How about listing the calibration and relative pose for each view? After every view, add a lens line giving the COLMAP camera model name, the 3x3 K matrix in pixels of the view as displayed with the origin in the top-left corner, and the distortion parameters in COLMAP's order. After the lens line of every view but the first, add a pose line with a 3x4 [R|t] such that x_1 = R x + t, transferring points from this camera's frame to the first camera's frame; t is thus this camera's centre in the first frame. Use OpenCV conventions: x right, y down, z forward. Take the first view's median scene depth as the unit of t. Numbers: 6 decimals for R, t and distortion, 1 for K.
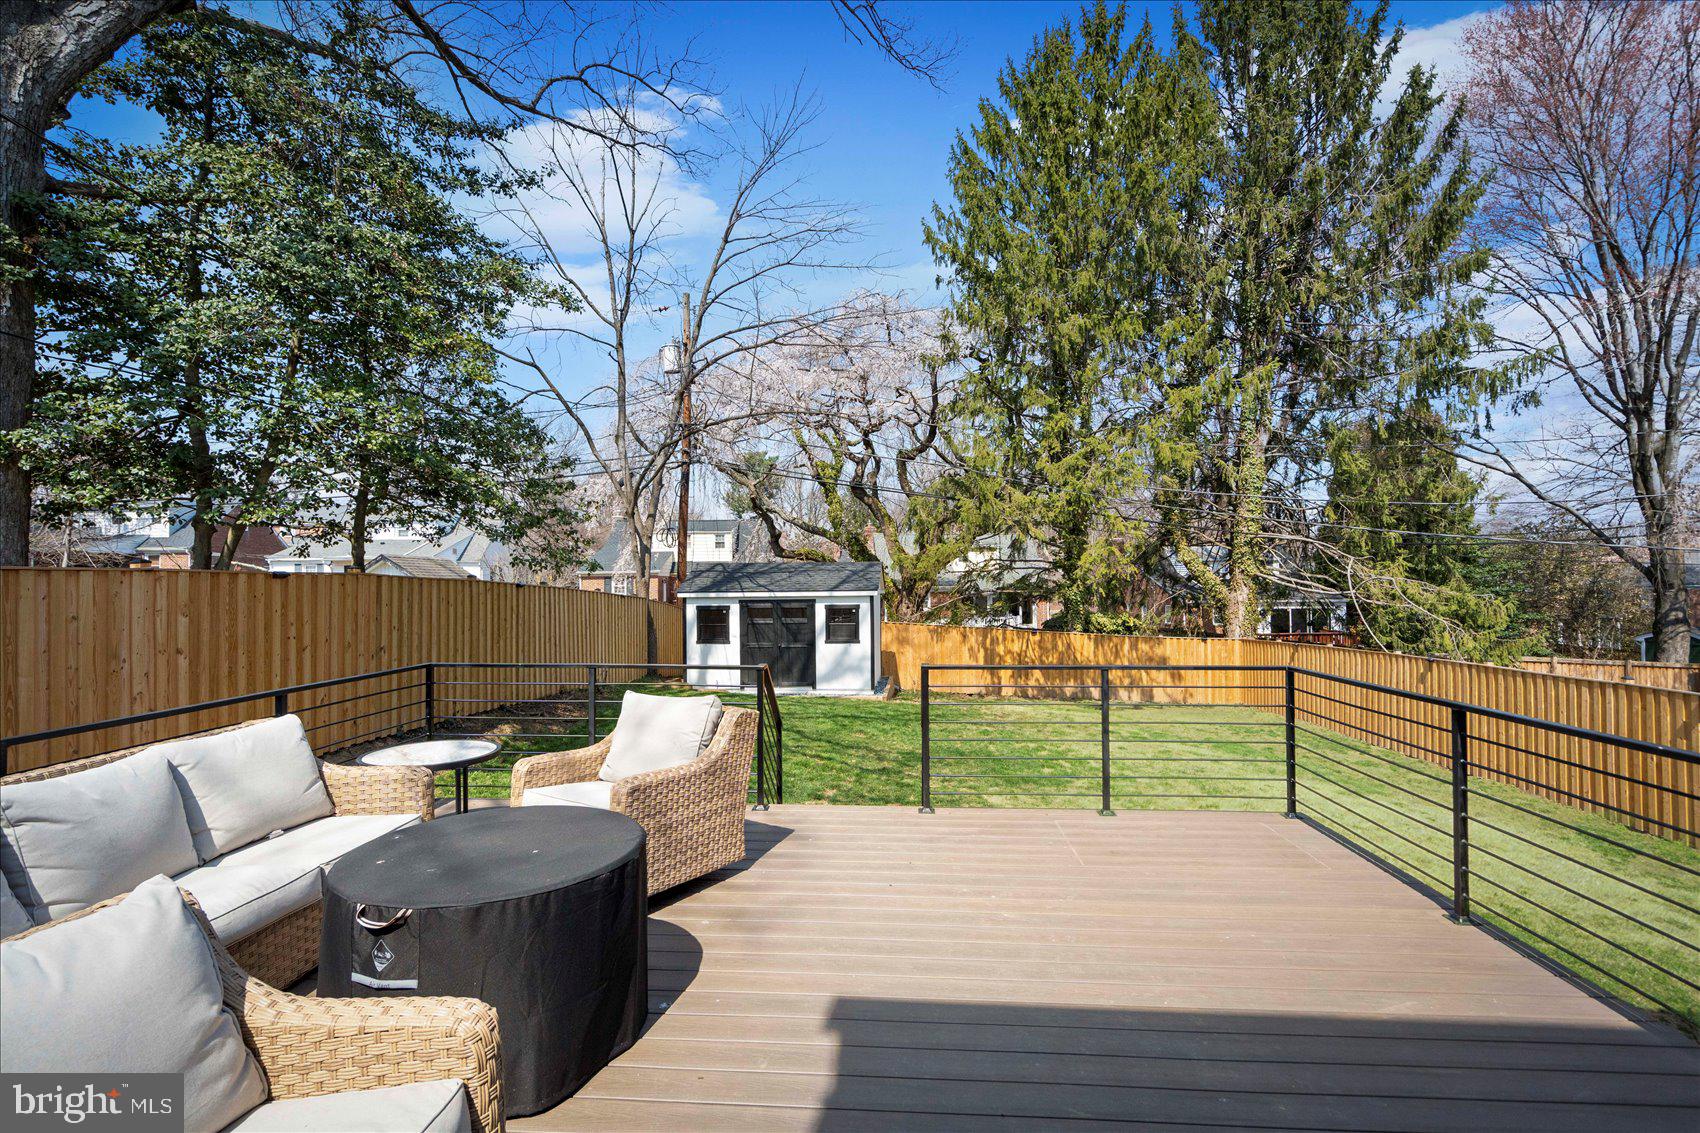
lens RADIAL K [[781.6, 0, 850.0], [0, 781.6, 566.5], [0, 0, 1]] dist [0.001799, 0.000247]
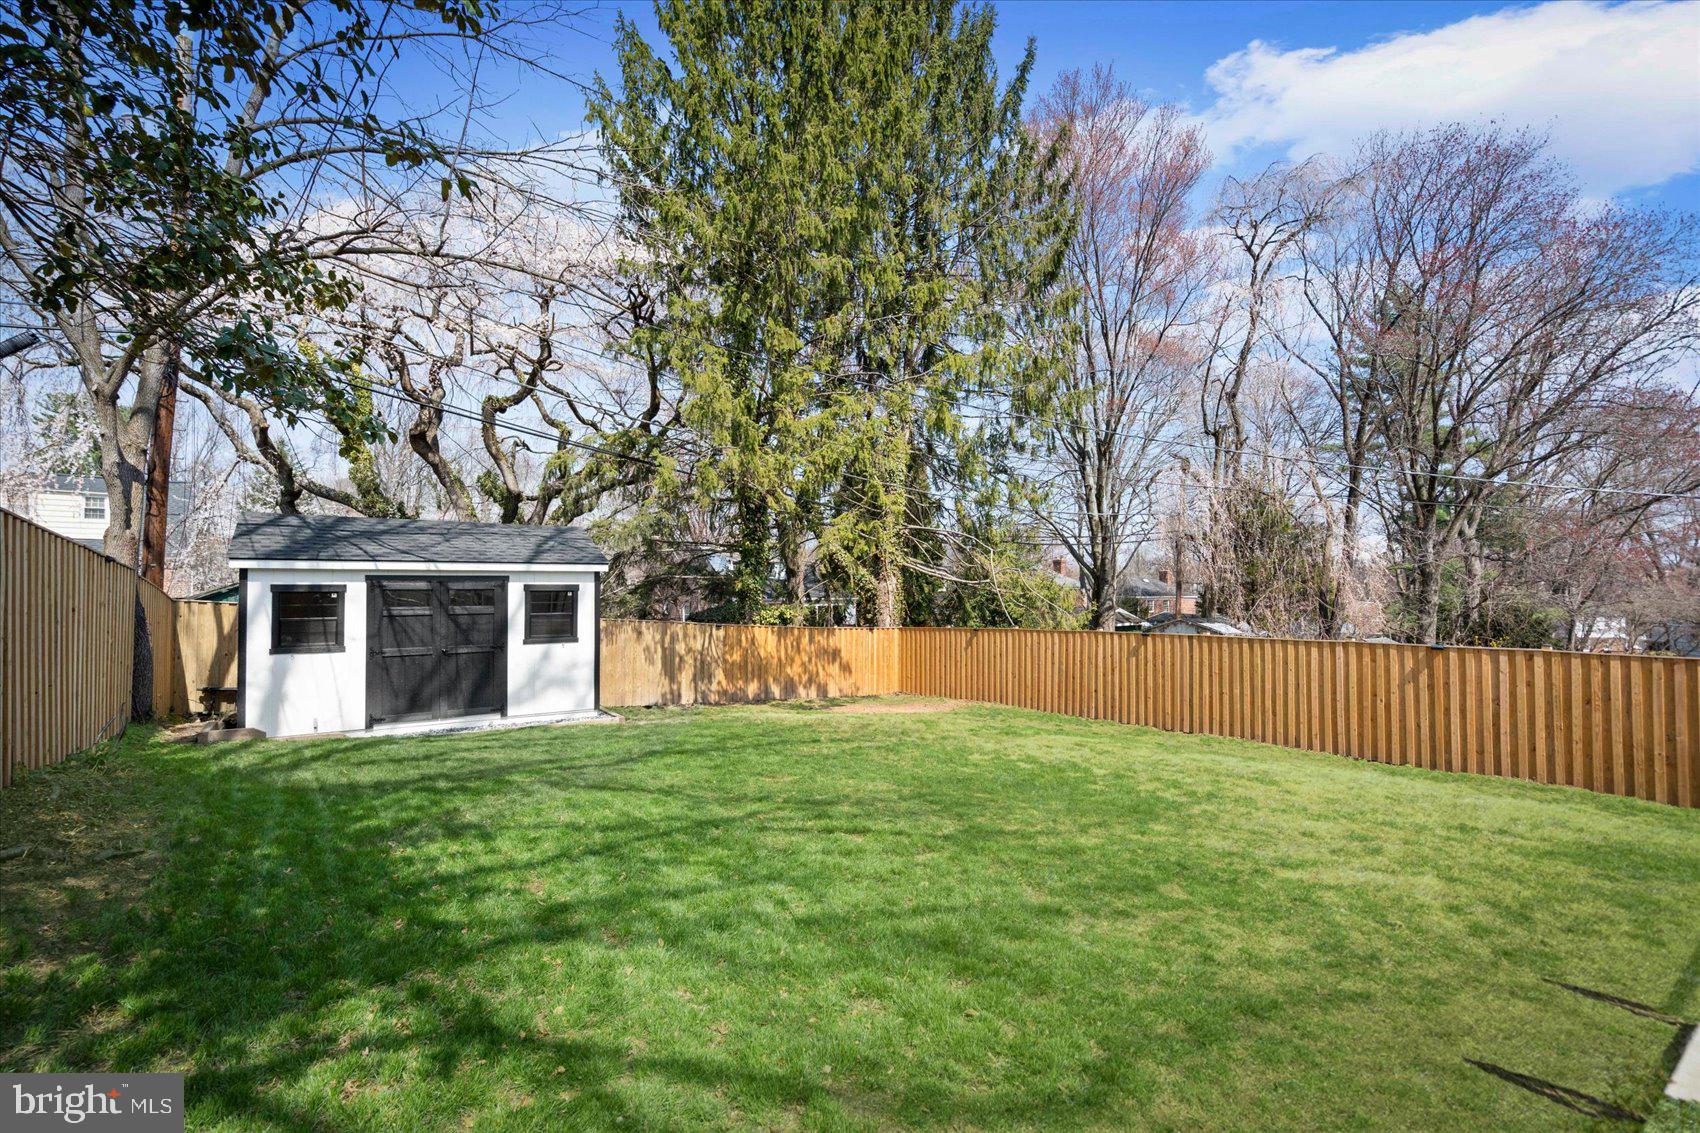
lens RADIAL K [[781.6, 0, 850.0], [0, 781.6, 566.5], [0, 0, 1]] dist [0.001799, 0.000247]
pose [[0.786044, 0.022911, 0.617746, -0.213477], [-0.016701, 0.999735, -0.015827, 0.038443], [-0.617945, 0.002124, 0.786218, 0.310554]]
